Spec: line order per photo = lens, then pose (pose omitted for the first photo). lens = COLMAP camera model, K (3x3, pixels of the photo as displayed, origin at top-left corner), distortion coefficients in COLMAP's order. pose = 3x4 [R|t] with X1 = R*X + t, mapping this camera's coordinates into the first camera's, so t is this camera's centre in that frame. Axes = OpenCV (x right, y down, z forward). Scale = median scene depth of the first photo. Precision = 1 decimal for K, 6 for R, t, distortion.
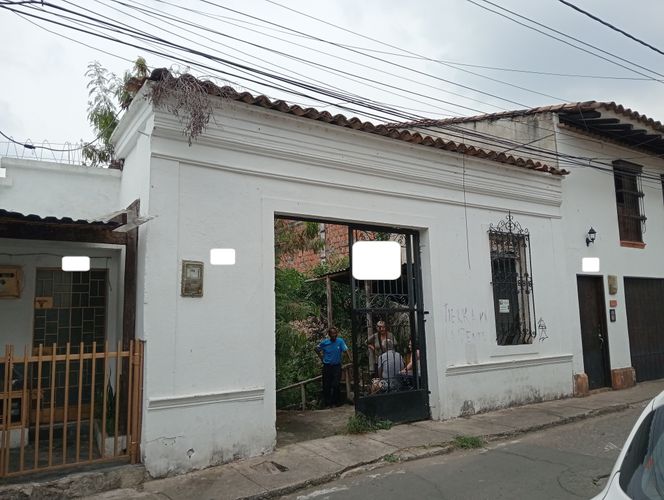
lens RADIAL K [[551.4, 0, 332.0], [0, 551.4, 250.0], [0, 0, 1]] dist [0.003310, -0.003341]
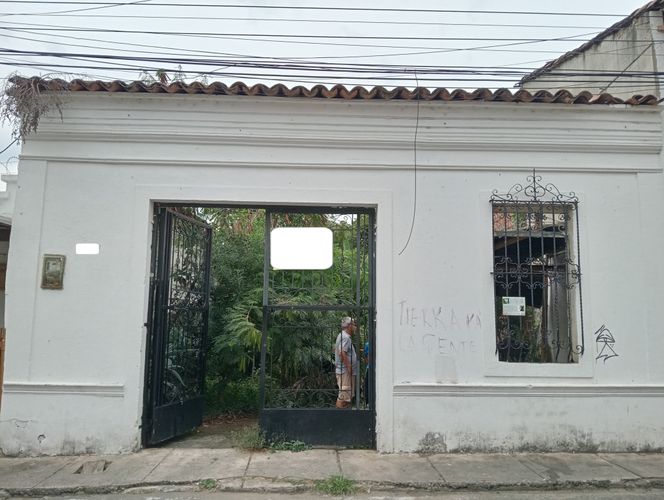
lens RADIAL K [[527.3, 0, 332.7], [0, 527.3, 262.7], [0, 0, 1]] dist [-0.003267, -0.019193]
pose [[0.829880, -0.034341, -0.556884, 0.539671], [0.039077, 0.999230, -0.003385, 0.043718], [0.556571, -0.018952, 0.830584, 0.347332]]
